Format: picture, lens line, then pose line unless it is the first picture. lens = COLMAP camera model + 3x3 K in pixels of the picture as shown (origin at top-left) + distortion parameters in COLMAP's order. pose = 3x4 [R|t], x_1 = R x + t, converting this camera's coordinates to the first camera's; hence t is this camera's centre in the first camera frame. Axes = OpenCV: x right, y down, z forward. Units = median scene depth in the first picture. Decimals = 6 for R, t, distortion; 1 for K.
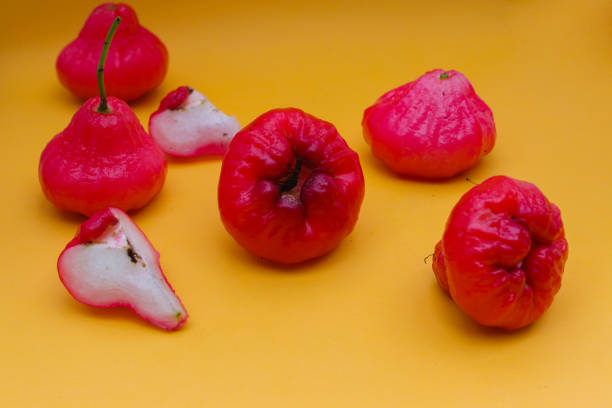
lens RADIAL K [[1018.3, 0, 306.0], [0, 1018.3, 204.0], [0, 0, 1]] dist [-0.162270, -0.062143]
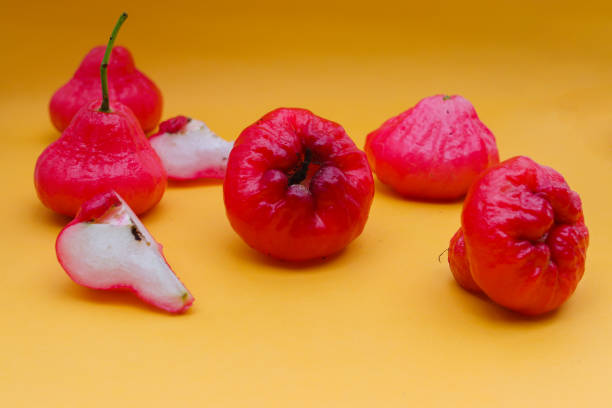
lens RADIAL K [[1018.3, 0, 306.0], [0, 1018.3, 204.0], [0, 0, 1]] dist [-0.162270, -0.062143]
pose [[0.999224, 0.000694, 0.039385, -0.046978], [0.007096, 0.980316, -0.197305, 0.196486], [-0.038747, 0.197431, 0.979551, 0.057991]]
